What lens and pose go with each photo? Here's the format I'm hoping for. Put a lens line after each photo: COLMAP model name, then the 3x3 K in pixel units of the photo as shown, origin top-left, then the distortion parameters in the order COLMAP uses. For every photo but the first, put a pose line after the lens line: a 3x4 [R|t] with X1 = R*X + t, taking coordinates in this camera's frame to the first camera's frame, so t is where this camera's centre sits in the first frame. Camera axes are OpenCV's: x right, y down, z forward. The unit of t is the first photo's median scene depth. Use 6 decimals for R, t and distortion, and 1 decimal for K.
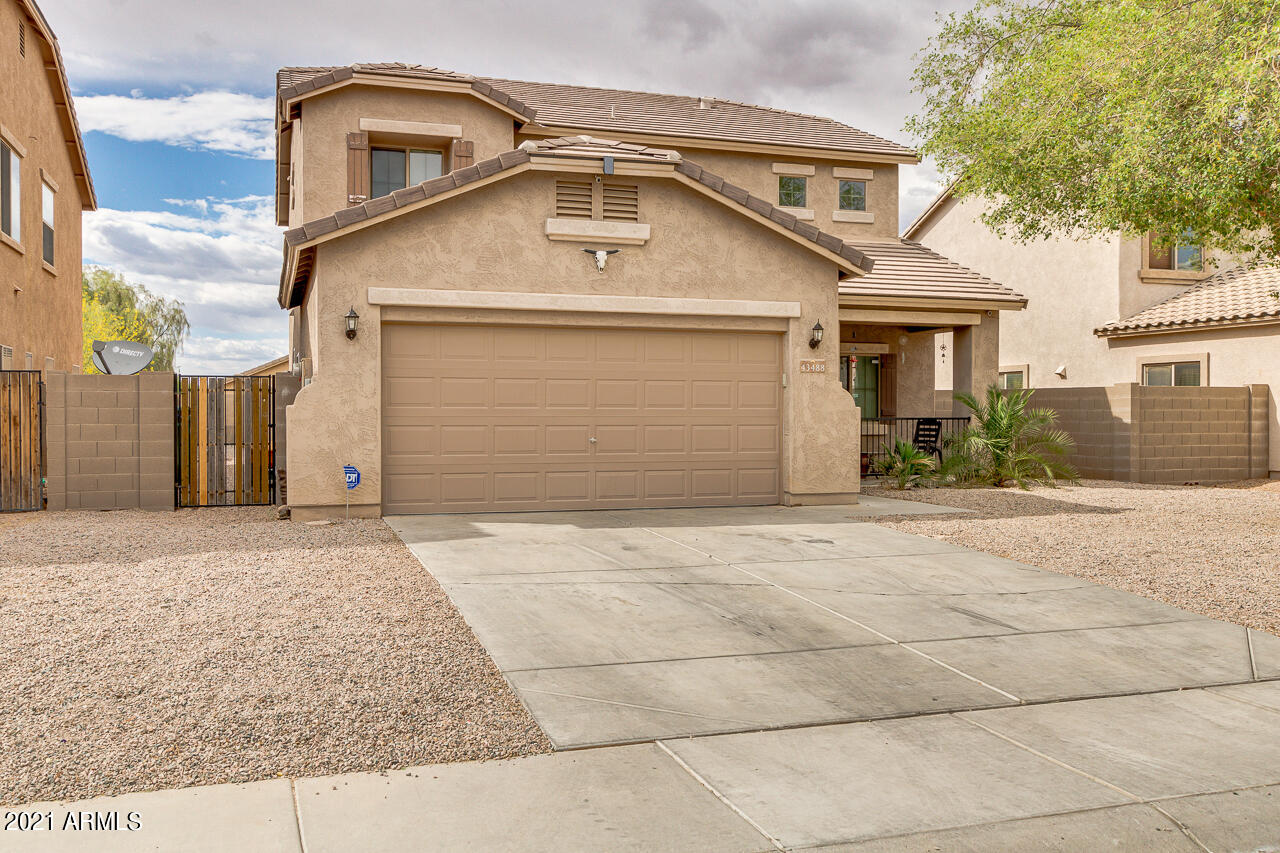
lens RADIAL K [[1103.0, 0, 640.0], [0, 1103.0, 426.5], [0, 0, 1]] dist [0.001728, 0.000583]
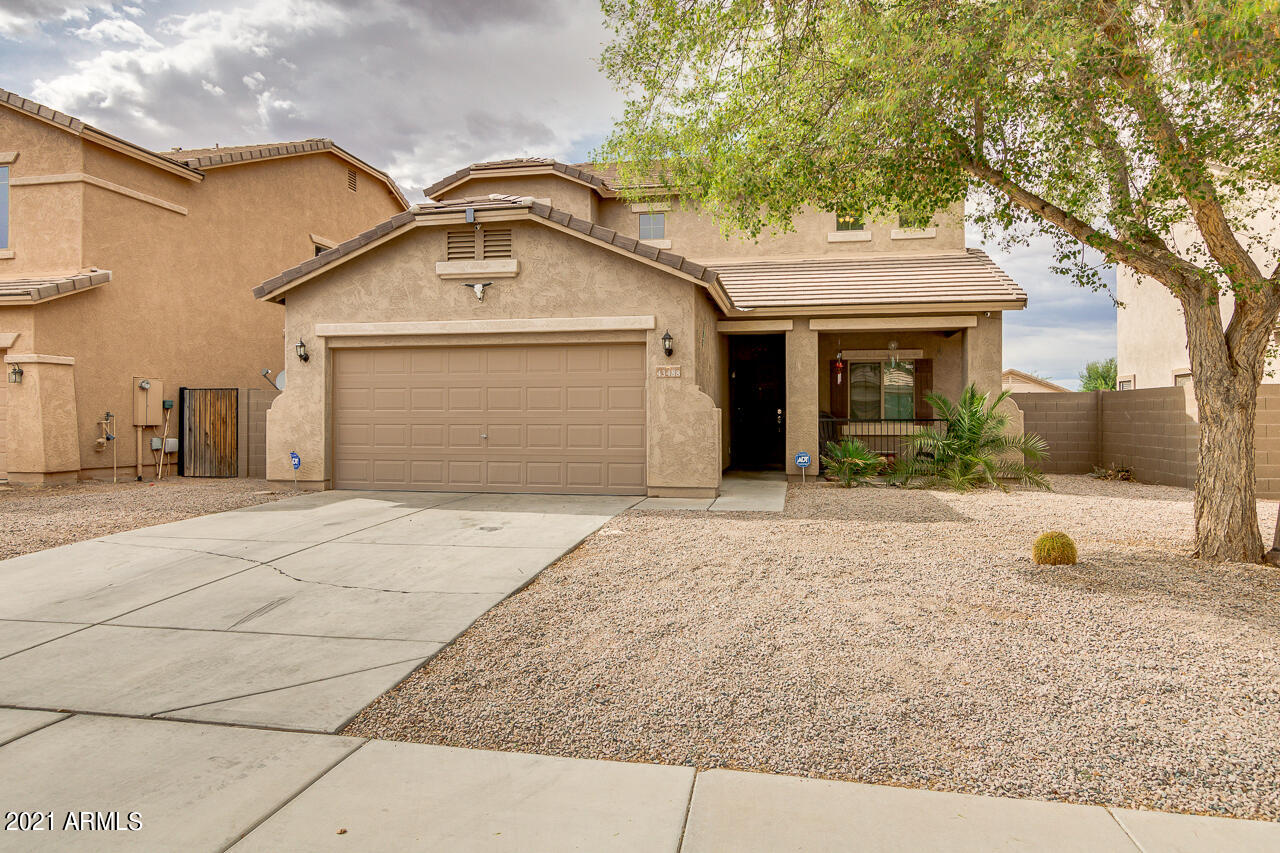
lens RADIAL K [[815.0, 0, 639.2], [0, 815.0, 407.3], [0, 0, 1]] dist [-0.001563, -0.000247]
pose [[0.870765, -0.006973, -0.491650, 0.566074], [-0.005183, 0.999714, -0.023358, 0.000175], [0.491673, 0.022888, 0.870479, 0.286995]]
